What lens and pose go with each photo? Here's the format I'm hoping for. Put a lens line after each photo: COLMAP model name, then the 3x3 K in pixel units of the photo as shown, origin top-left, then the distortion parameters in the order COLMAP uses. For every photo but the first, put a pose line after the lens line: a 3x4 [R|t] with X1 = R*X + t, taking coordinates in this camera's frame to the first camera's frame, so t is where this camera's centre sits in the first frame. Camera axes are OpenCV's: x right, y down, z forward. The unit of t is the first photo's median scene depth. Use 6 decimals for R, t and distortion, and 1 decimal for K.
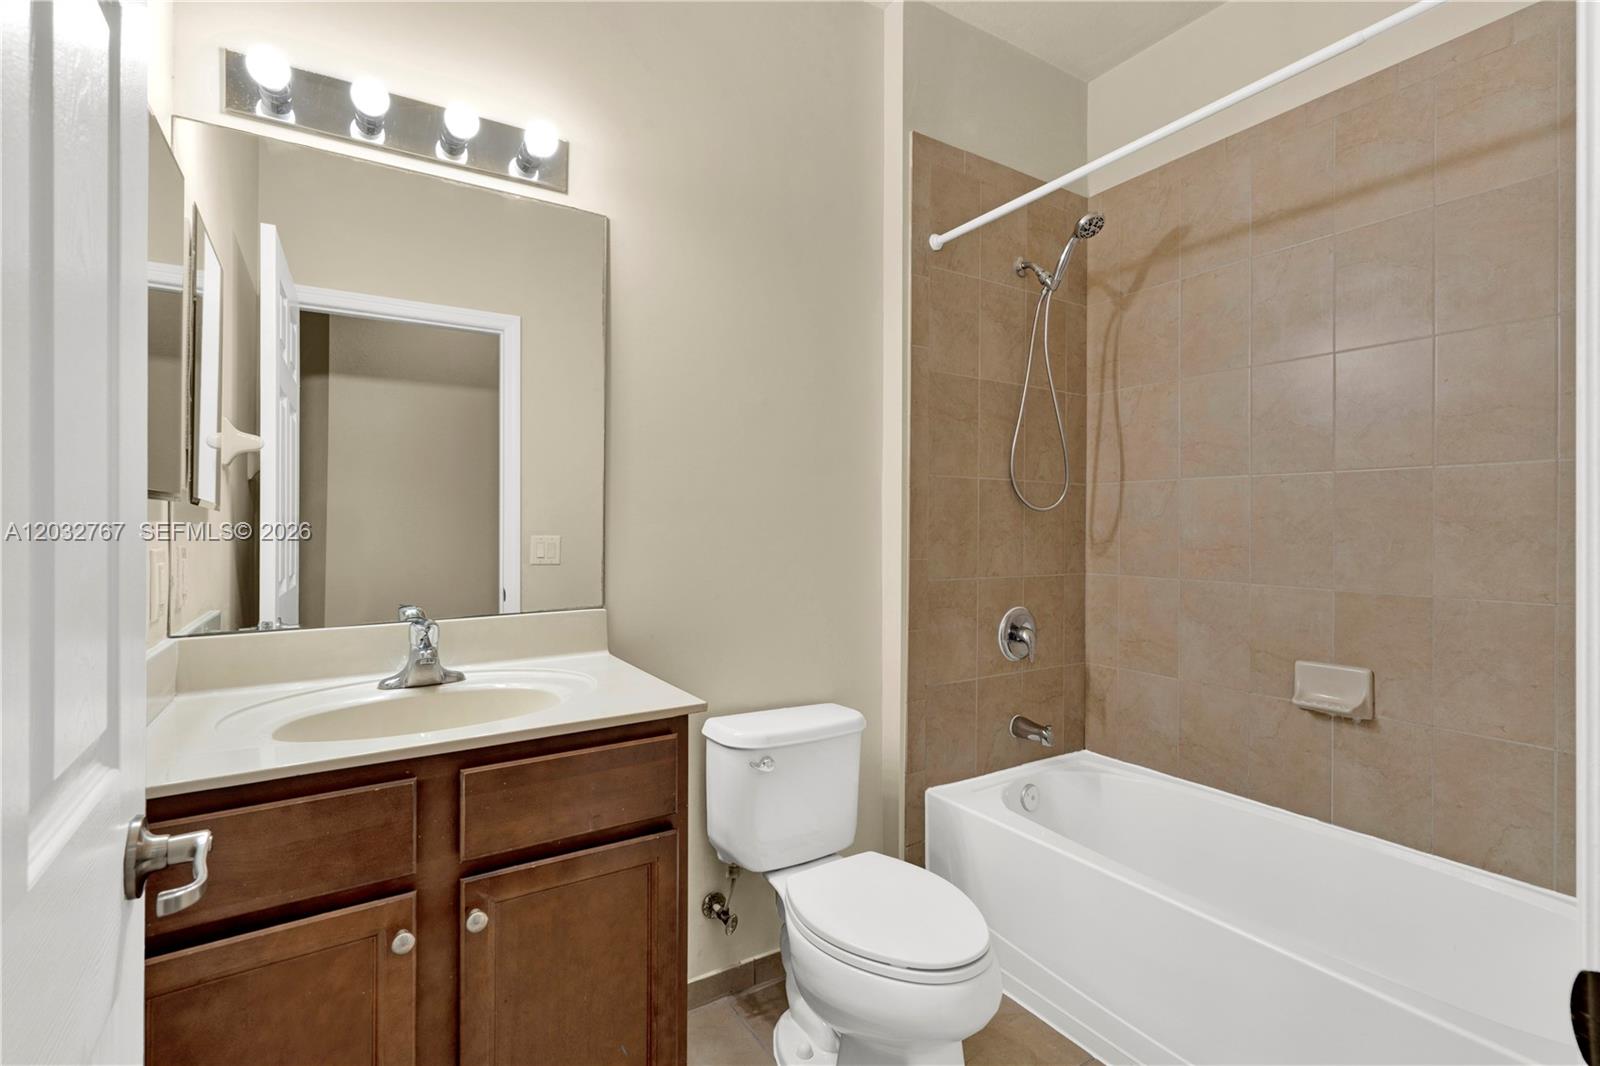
lens RADIAL K [[765.6, 0, 800.0], [0, 765.6, 533.0], [0, 0, 1]] dist [0.003686, 0.001337]
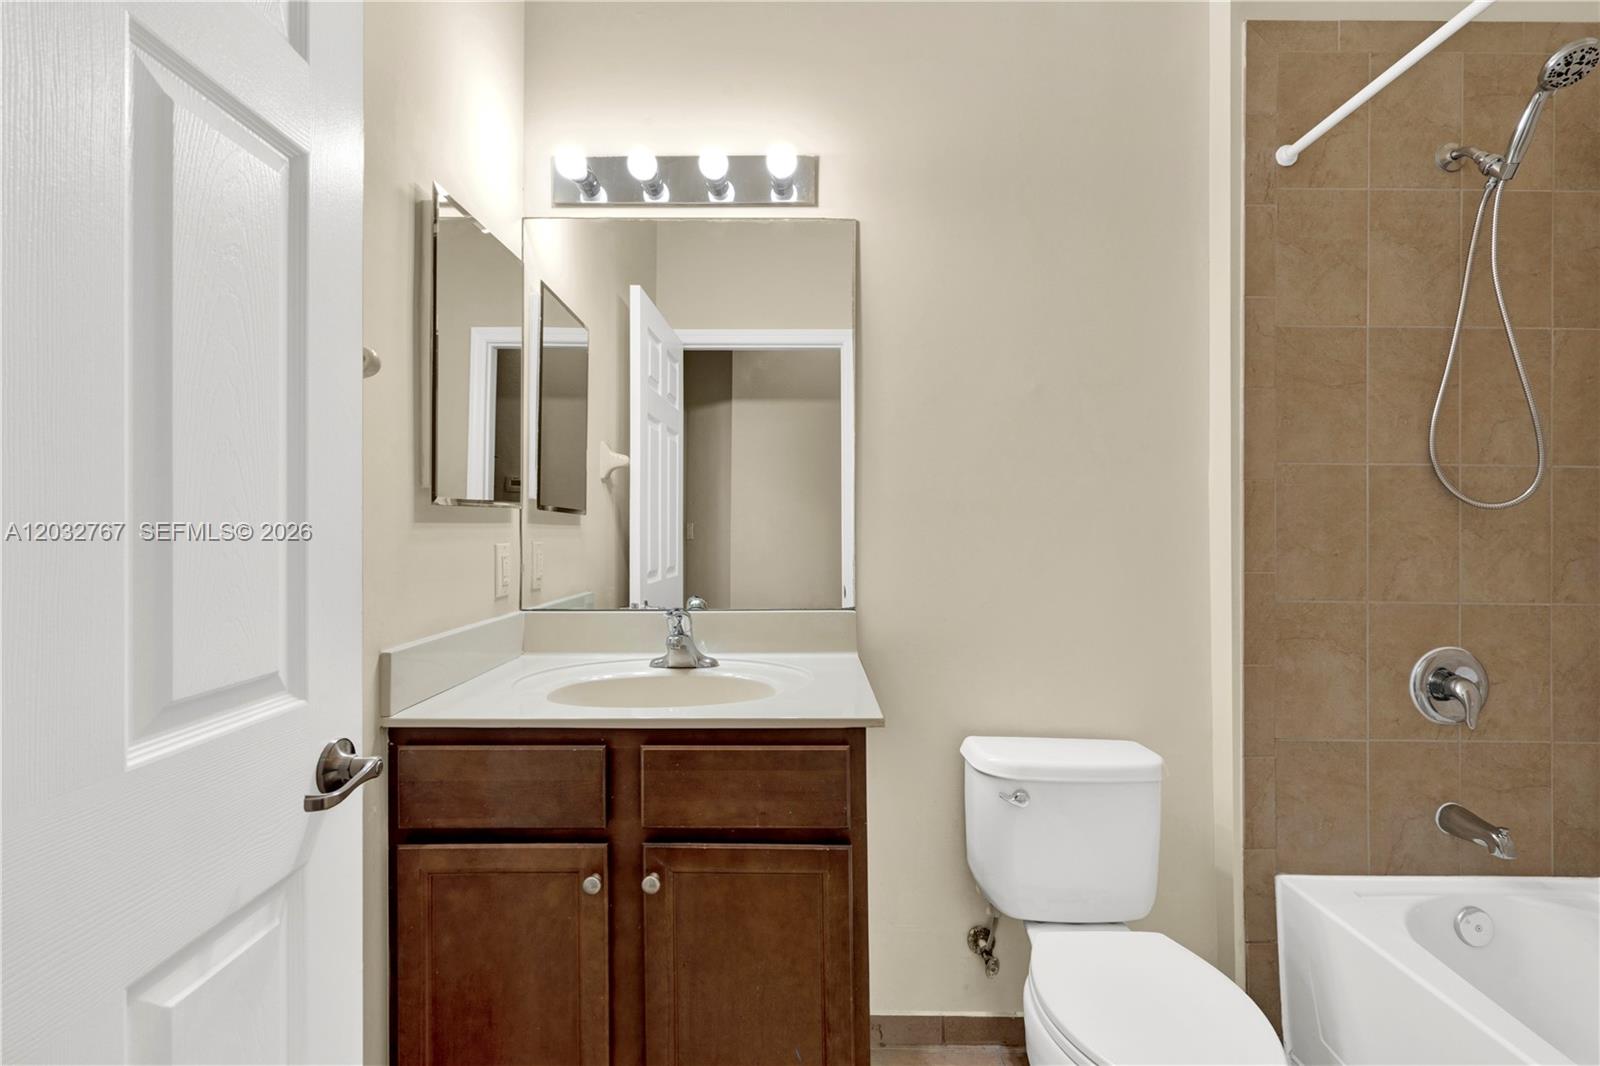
lens RADIAL K [[758.2, 0, 783.6], [0, 758.2, 530.7], [0, 0, 1]] dist [-0.006034, 0.004487]
pose [[0.831675, 0.006581, -0.555224, 0.187745], [-0.009444, 0.999953, -0.002294, -0.001940], [0.555183, 0.007152, 0.831698, 0.106474]]
